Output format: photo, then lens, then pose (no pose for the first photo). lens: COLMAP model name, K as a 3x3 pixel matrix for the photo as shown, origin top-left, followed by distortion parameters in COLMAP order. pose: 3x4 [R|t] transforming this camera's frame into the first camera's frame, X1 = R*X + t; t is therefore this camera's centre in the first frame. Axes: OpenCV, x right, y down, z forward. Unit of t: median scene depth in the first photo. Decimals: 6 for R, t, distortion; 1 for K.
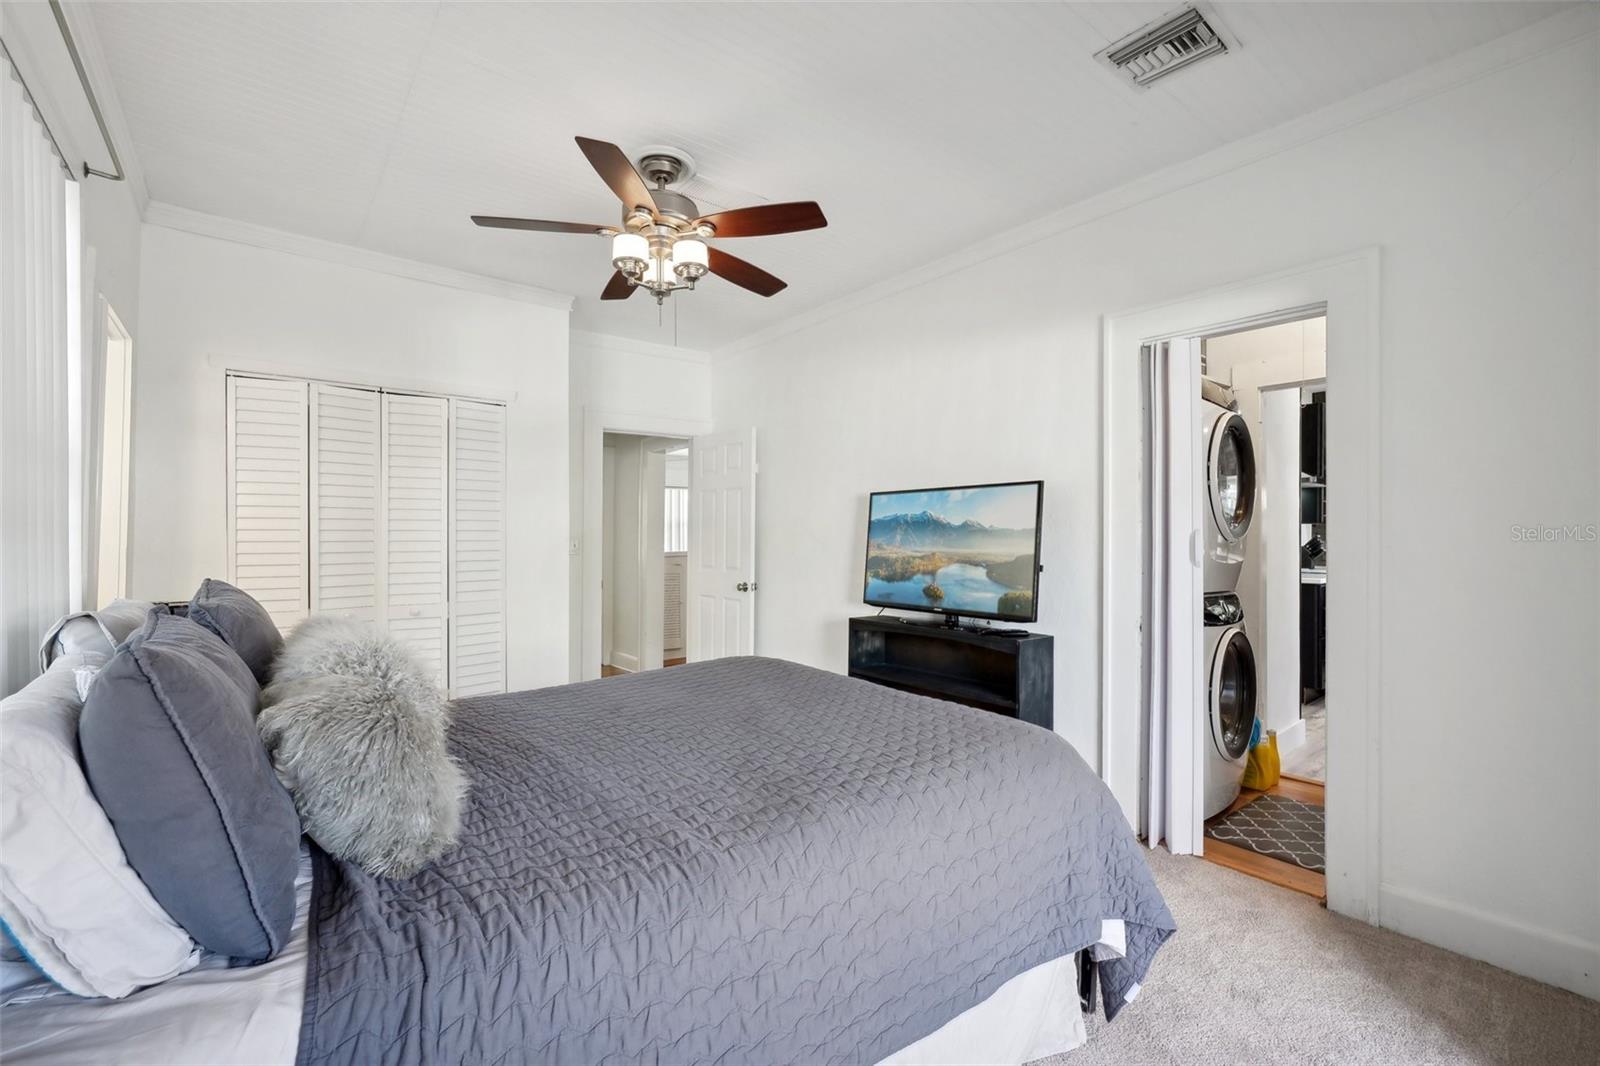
lens RADIAL K [[687.7, 0, 793.1], [0, 687.7, 529.9], [0, 0, 1]] dist [-0.011462, 0.000713]
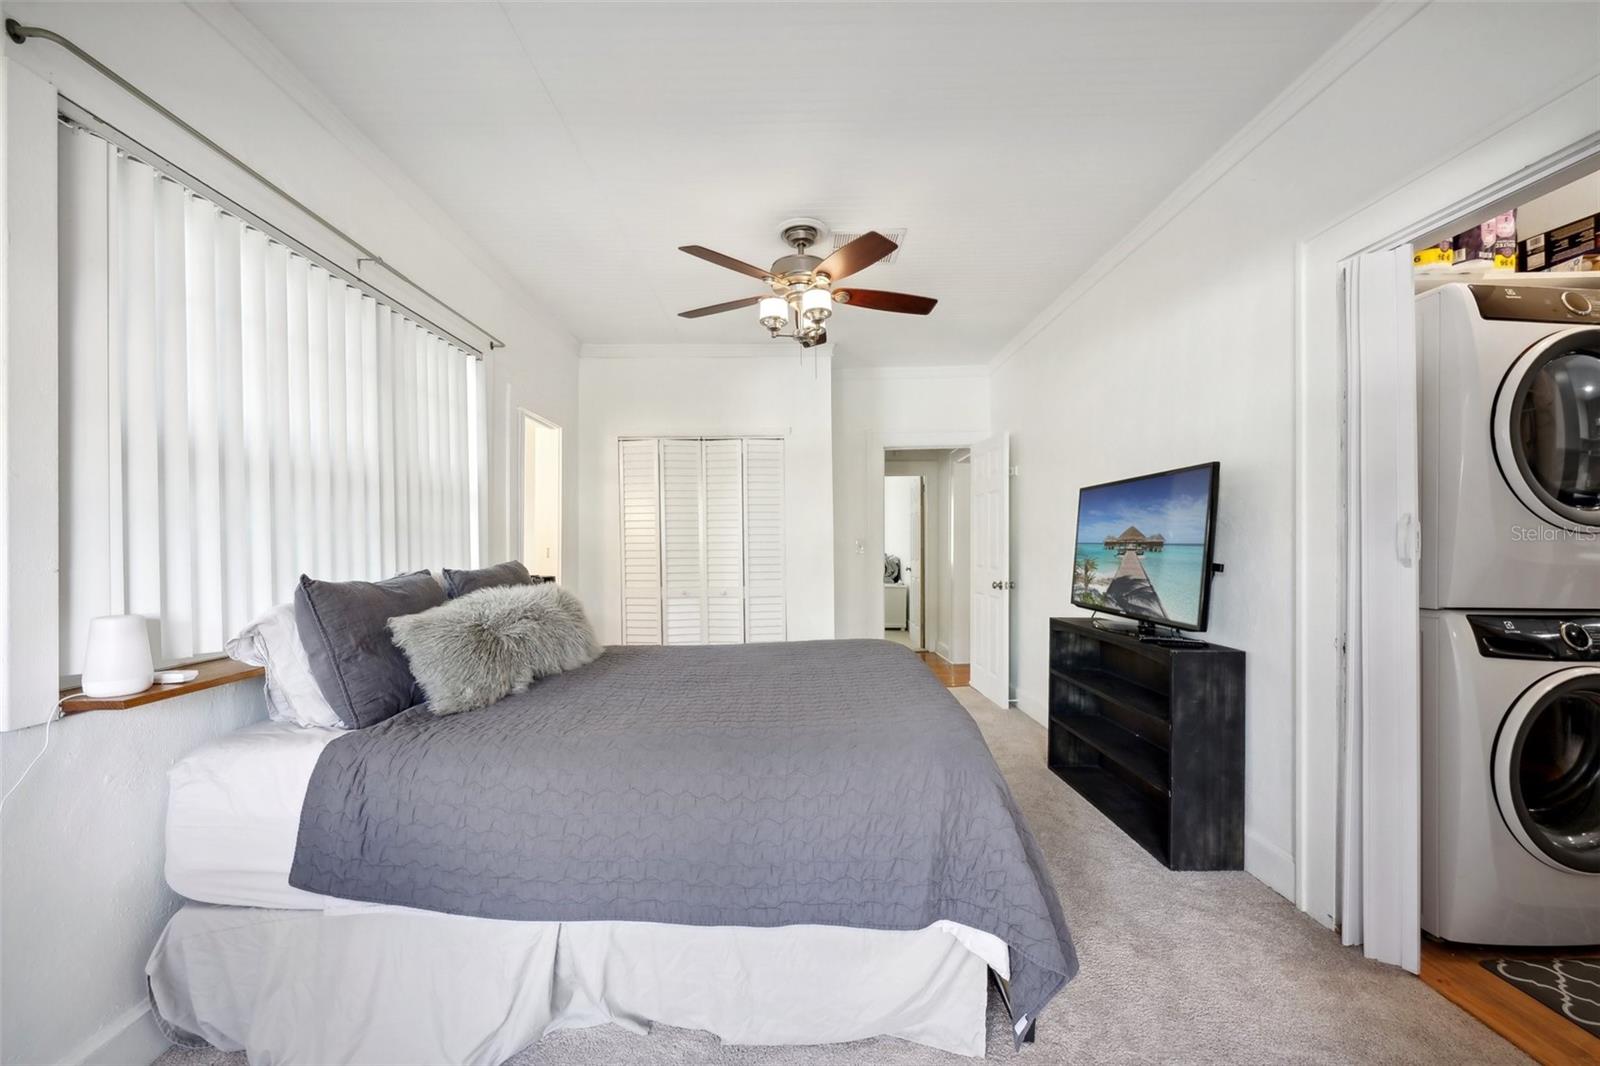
lens RADIAL K [[623.6, 0, 789.2], [0, 623.6, 544.0], [0, 0, 1]] dist [-0.018332, 0.004755]
pose [[0.783069, -0.006204, -0.621903, 0.426951], [0.013320, 0.999888, 0.006797, 0.014999], [0.621792, -0.013606, 0.783065, 0.093866]]
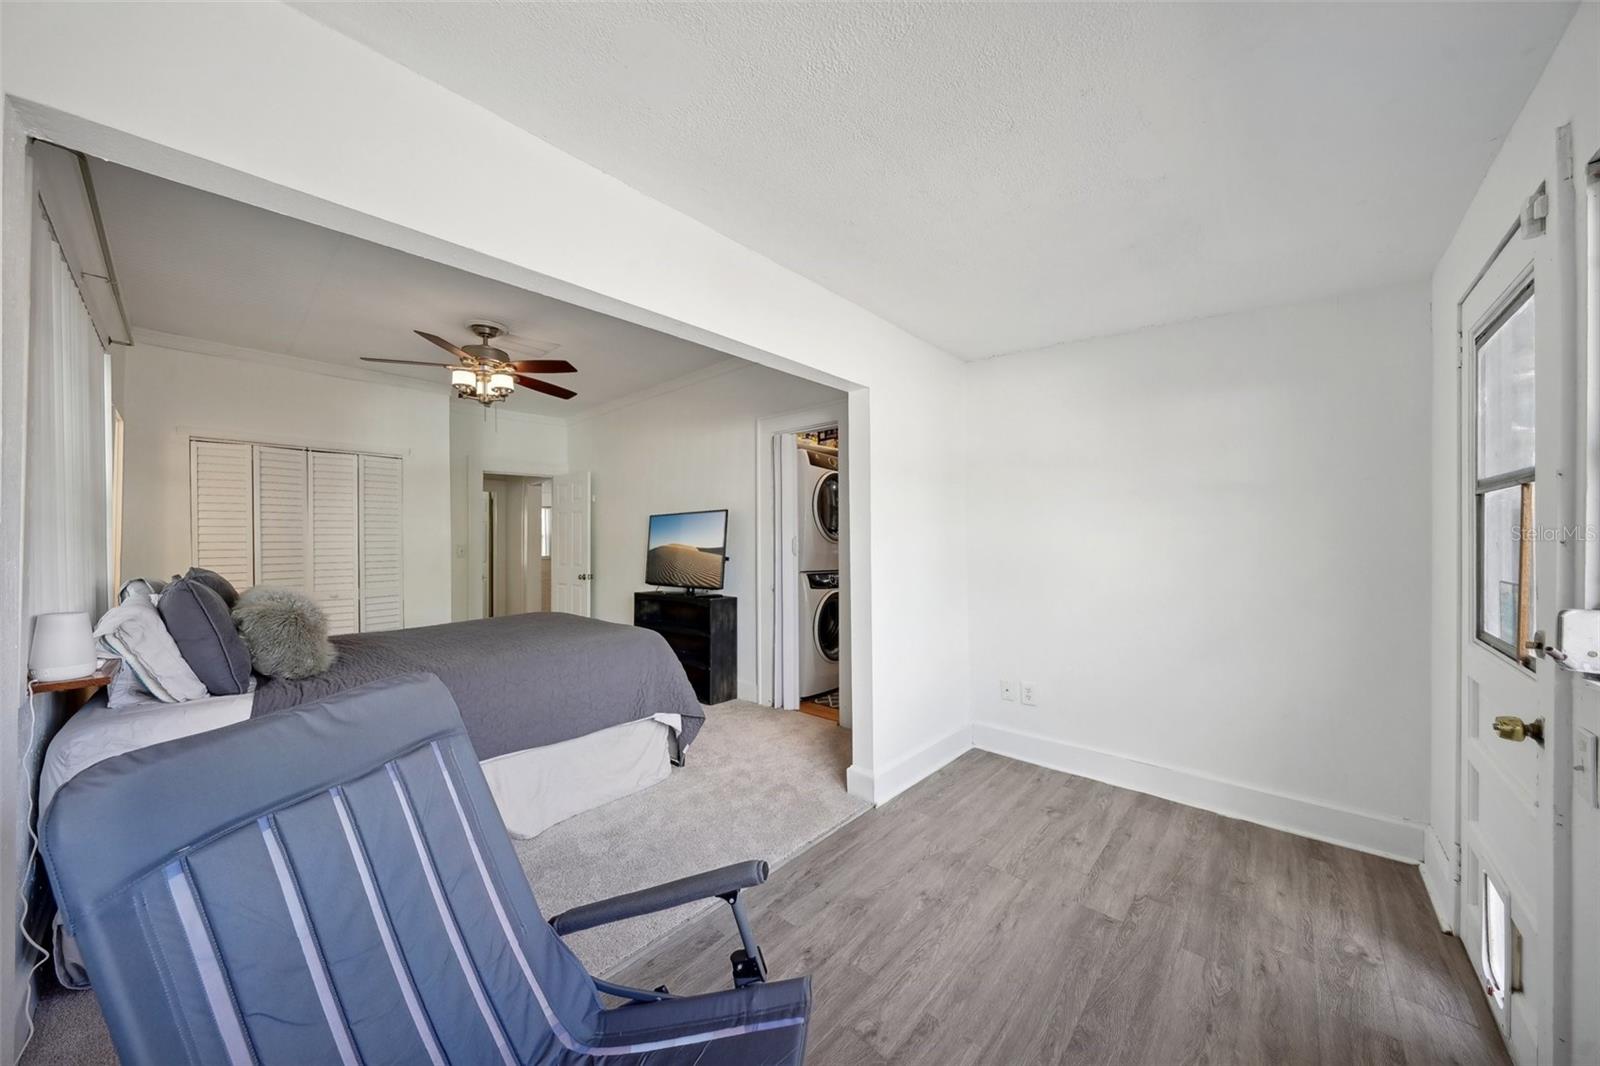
lens RADIAL K [[551.1, 0, 810.8], [0, 551.1, 536.8], [0, 0, 1]] dist [-0.022795, 0.003186]
pose [[0.982649, -0.009011, 0.185256, 0.315572], [0.009702, 0.999949, -0.002828, 0.004675], [-0.185221, 0.004576, 0.982686, -0.448153]]
